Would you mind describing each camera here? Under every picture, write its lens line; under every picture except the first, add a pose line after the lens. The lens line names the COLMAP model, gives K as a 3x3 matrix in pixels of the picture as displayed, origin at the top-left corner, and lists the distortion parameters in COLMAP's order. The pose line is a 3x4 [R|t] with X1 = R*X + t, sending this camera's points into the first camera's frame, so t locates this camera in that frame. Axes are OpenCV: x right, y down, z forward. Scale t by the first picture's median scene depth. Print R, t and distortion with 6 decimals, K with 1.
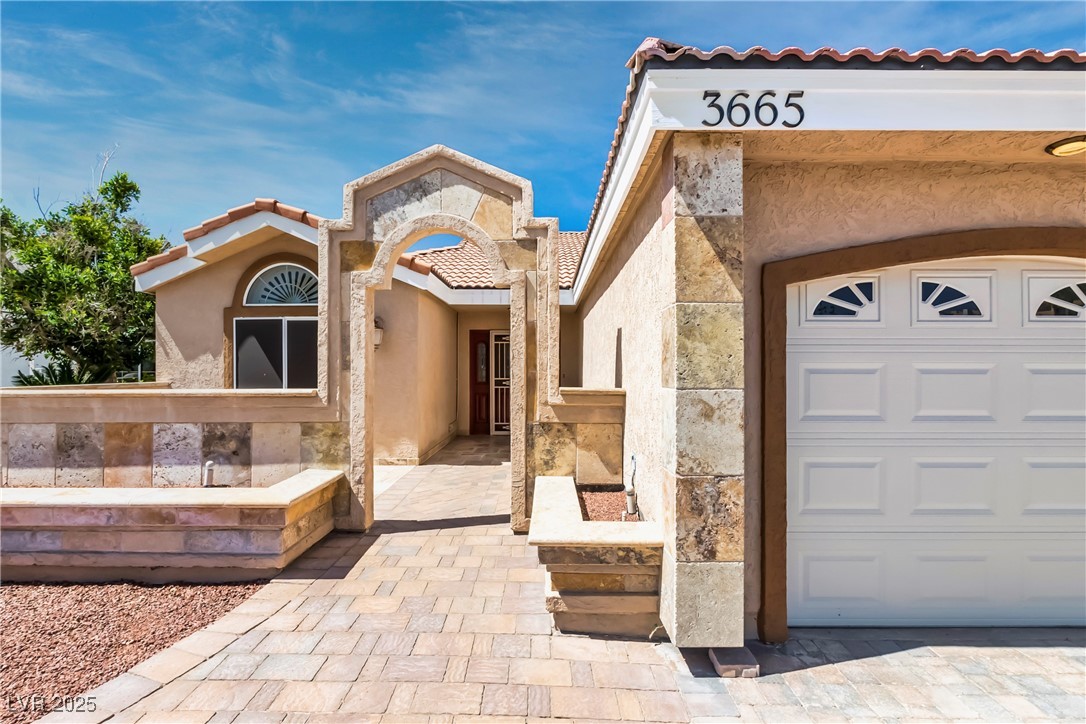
lens RADIAL K [[499.9, 0, 542.1], [0, 499.9, 367.8], [0, 0, 1]] dist [-0.005822, -0.000499]
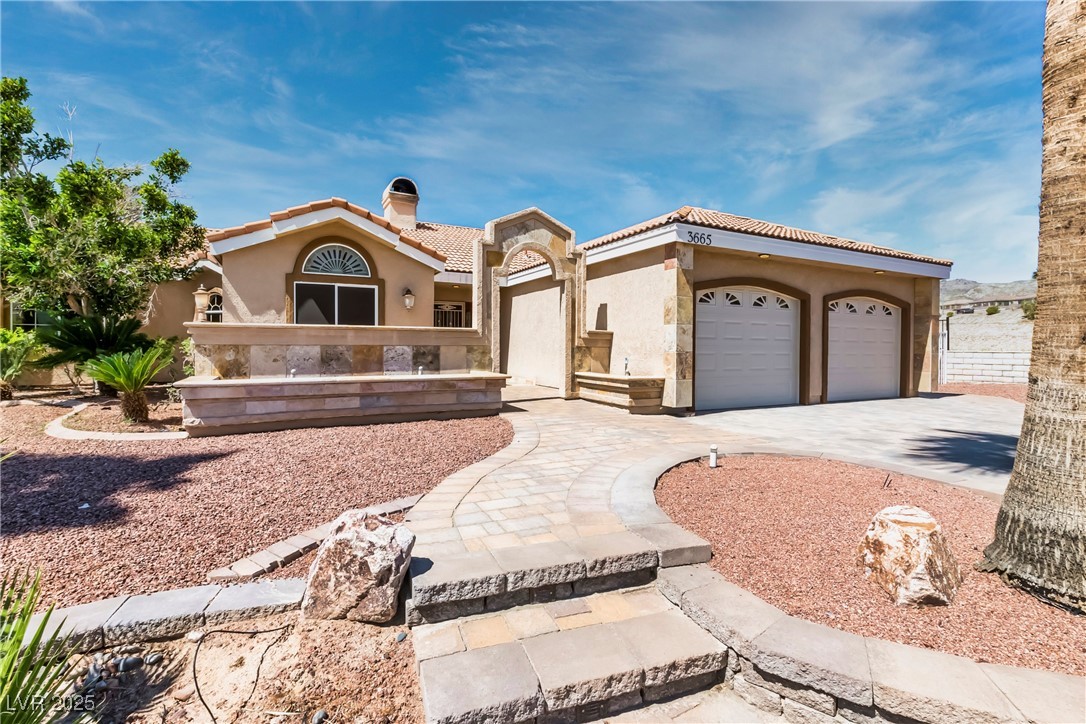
lens RADIAL K [[477.8, 0, 547.3], [0, 477.8, 348.4], [0, 0, 1]] dist [-0.001072, -0.000095]
pose [[0.887241, 0.005261, 0.461277, -1.039416], [-0.009366, 0.999934, 0.006611, 0.104694], [-0.461212, -0.010186, 0.887232, -0.723901]]
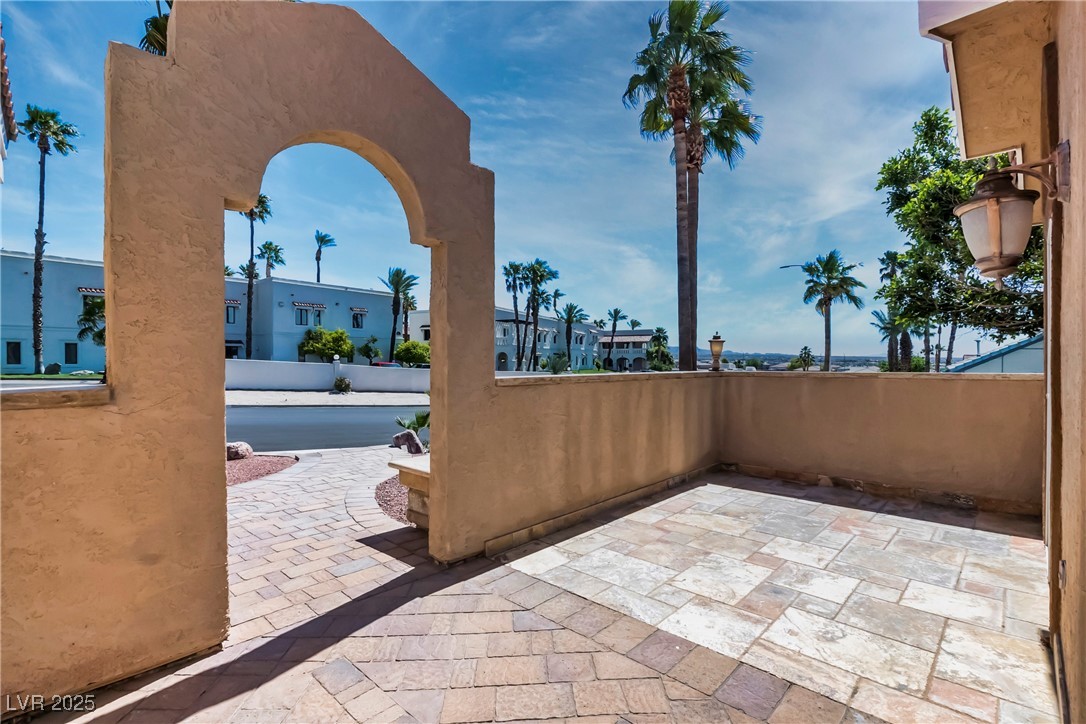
lens RADIAL K [[494.5, 0, 543.0], [0, 494.5, 362.0], [0, 0, 1]] dist [-0.013073, -0.000002]
pose [[-0.689509, 0.004975, -0.724260, 0.091230], [0.004938, 0.999985, 0.002168, 0.017851], [0.724260, -0.002082, -0.689523, 1.686128]]
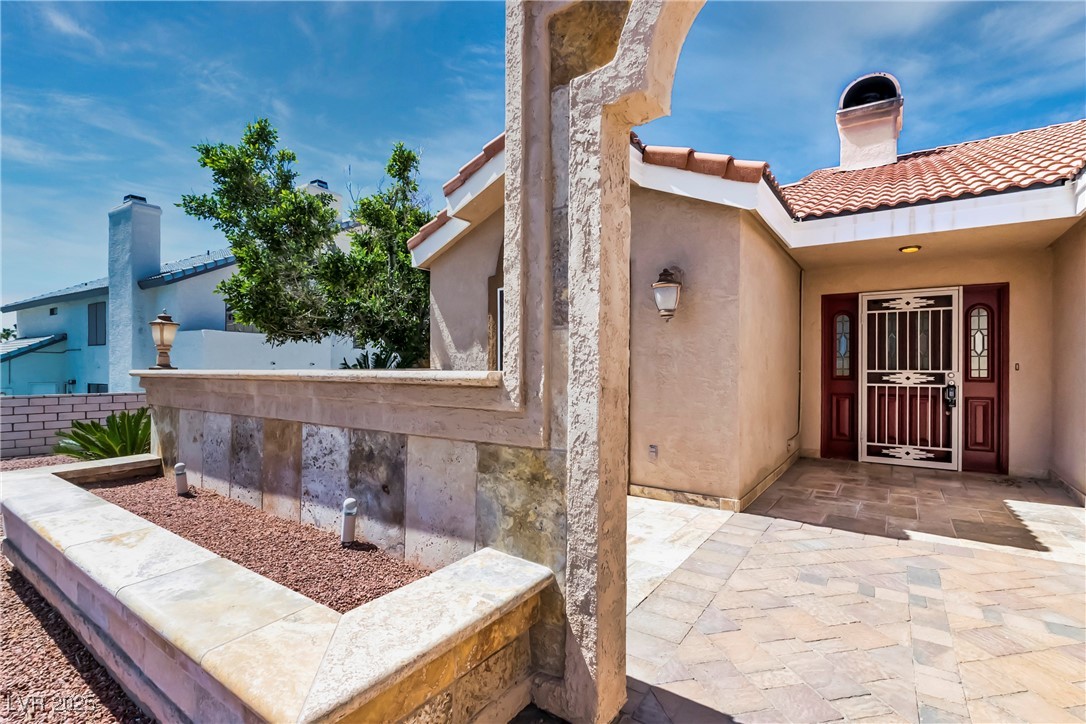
lens RADIAL K [[499.9, 0, 542.1], [0, 499.9, 367.8], [0, 0, 1]] dist [-0.005822, -0.000499]
pose [[0.816481, 0.004203, -0.577357, -0.167523], [-0.001343, 0.999985, 0.005380, 0.037843], [0.577371, -0.003617, 0.816474, 0.658485]]
